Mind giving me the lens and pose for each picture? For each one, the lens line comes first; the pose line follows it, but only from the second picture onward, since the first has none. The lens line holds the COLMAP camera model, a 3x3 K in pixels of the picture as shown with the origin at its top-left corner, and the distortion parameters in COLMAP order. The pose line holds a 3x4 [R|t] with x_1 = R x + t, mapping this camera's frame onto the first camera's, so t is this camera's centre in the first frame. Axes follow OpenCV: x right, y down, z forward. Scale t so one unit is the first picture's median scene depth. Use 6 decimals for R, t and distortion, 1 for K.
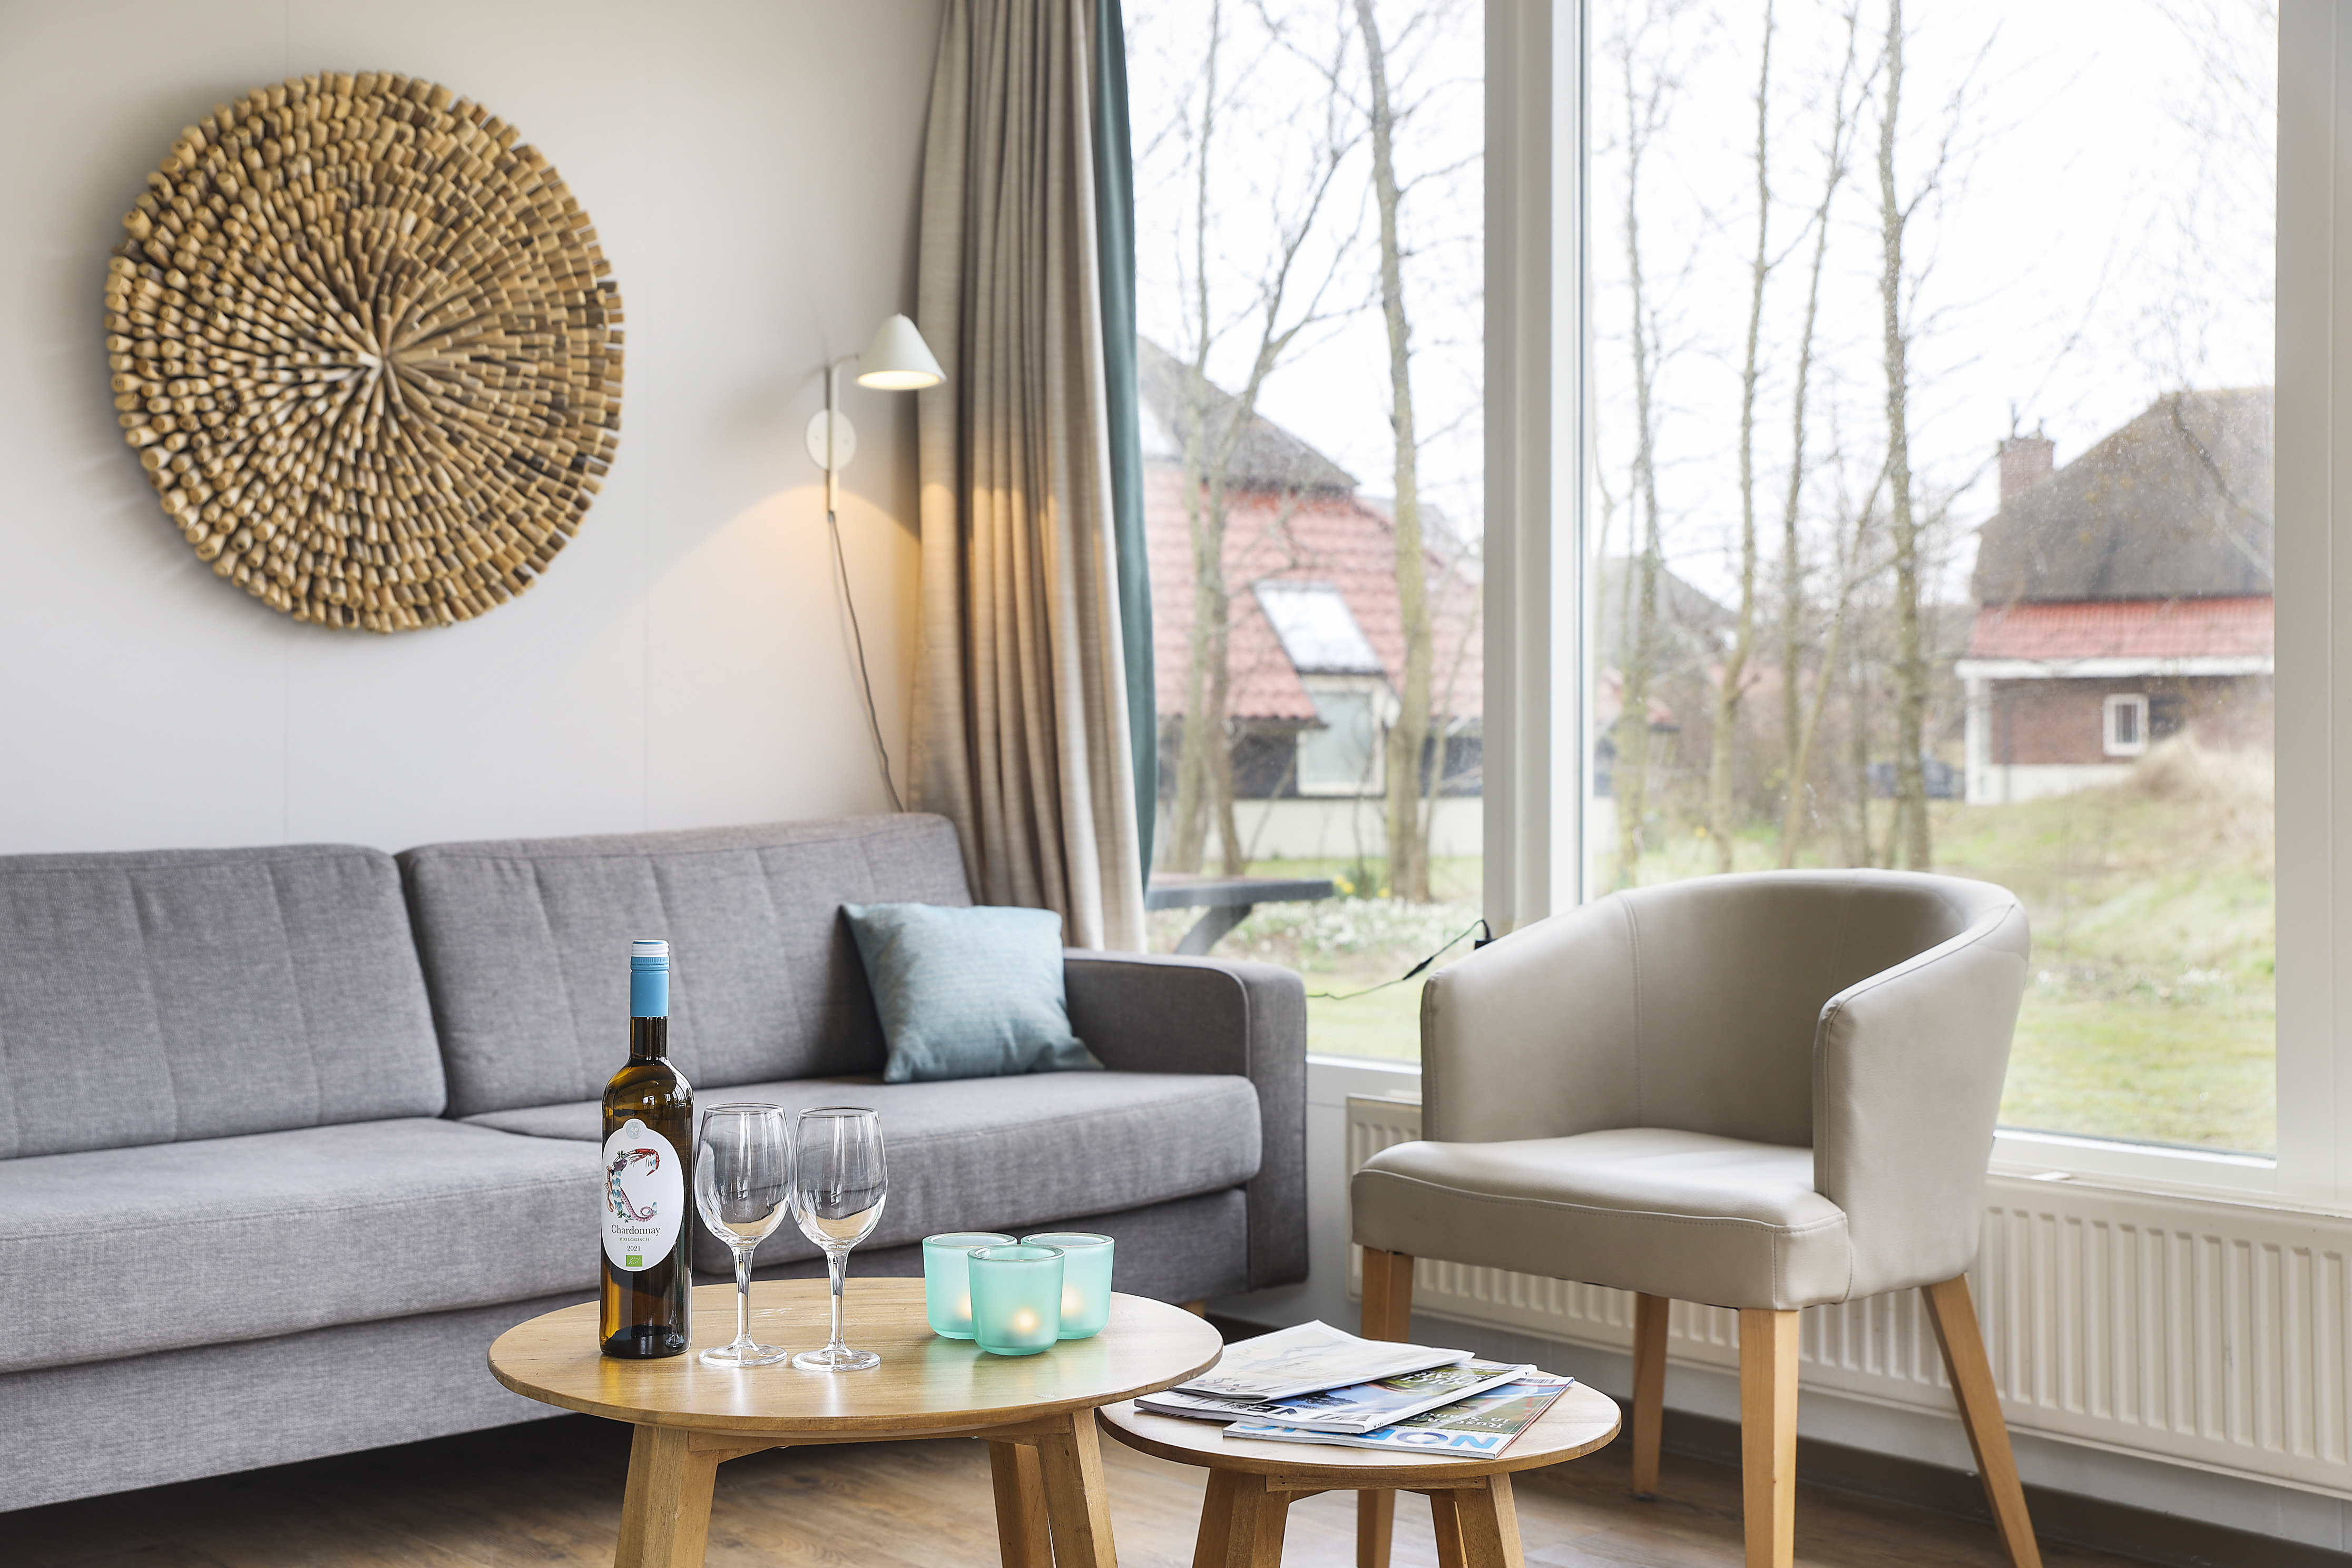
lens RADIAL K [[2809.8, 0, 1127.9], [0, 2809.8, 715.8], [0, 0, 1]] dist [0.043918, 0.000000]
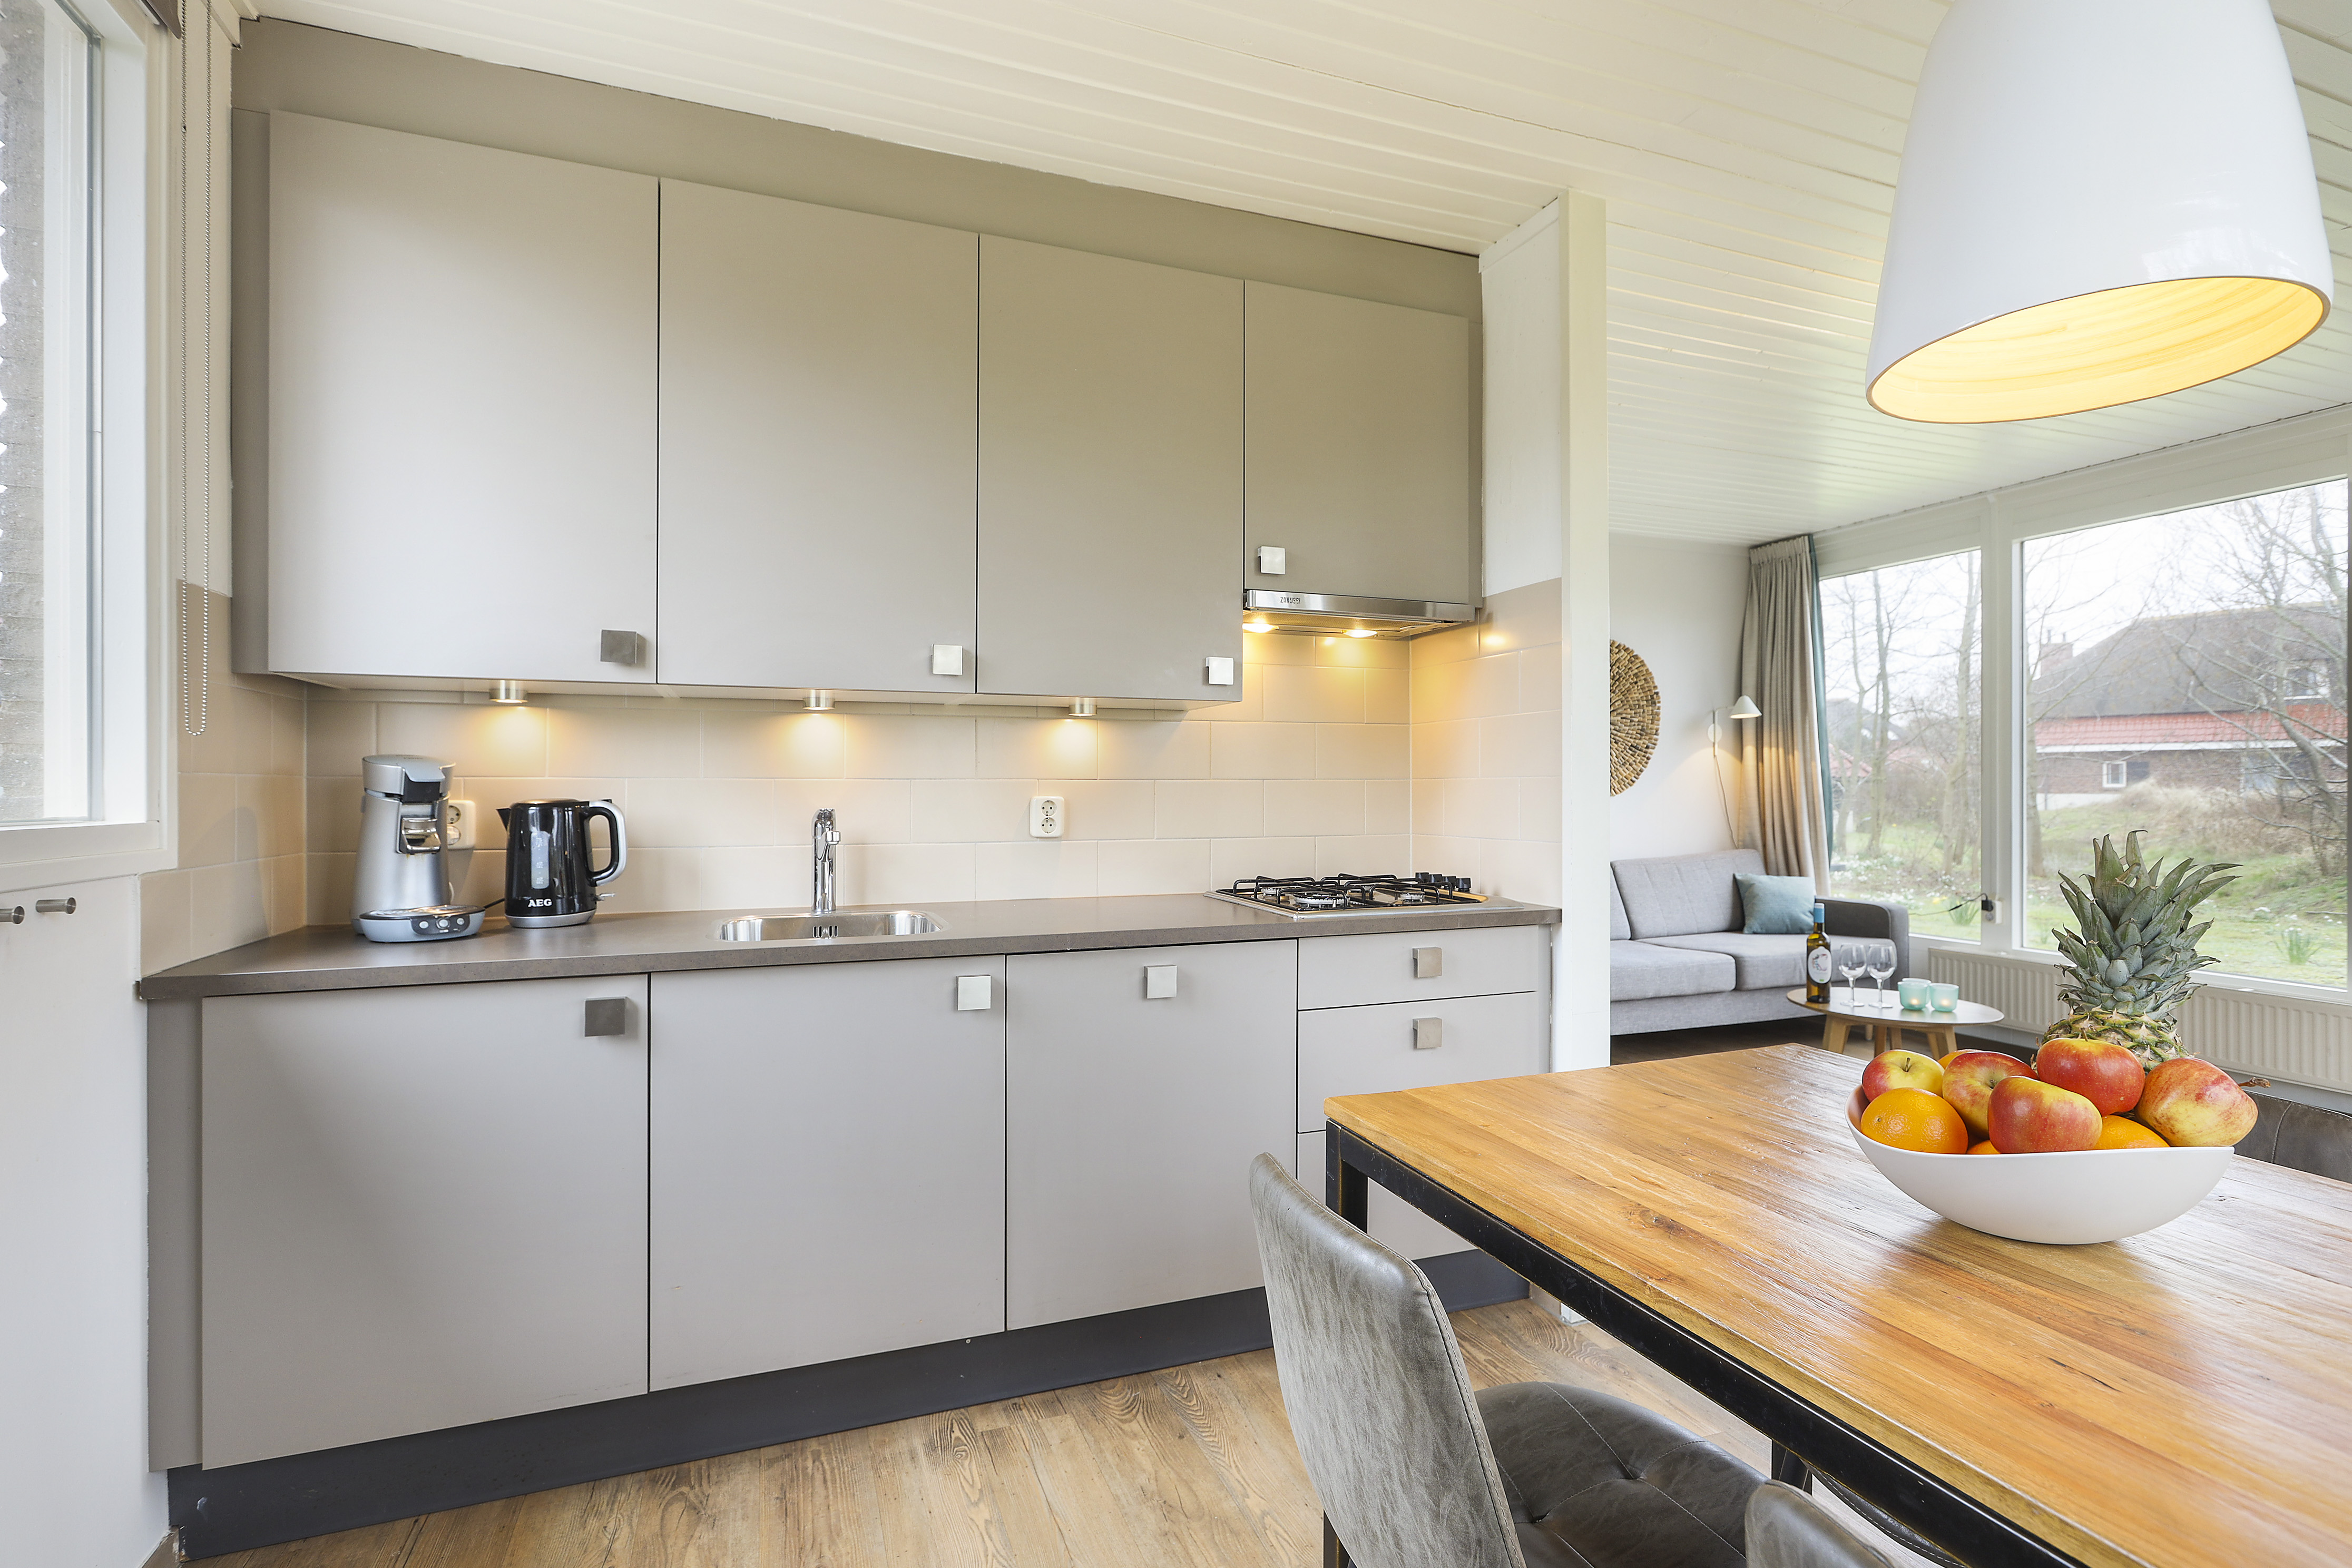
lens RADIAL K [[1085.7, 0, 1165.5], [0, 1085.7, 793.7], [0, 0, 1]] dist [0.001073, -0.000669]
pose [[0.931154, -0.008118, -0.364535, -0.242991], [0.013907, 0.999815, 0.013258, -0.054486], [0.364360, -0.017415, 0.931095, -0.401178]]
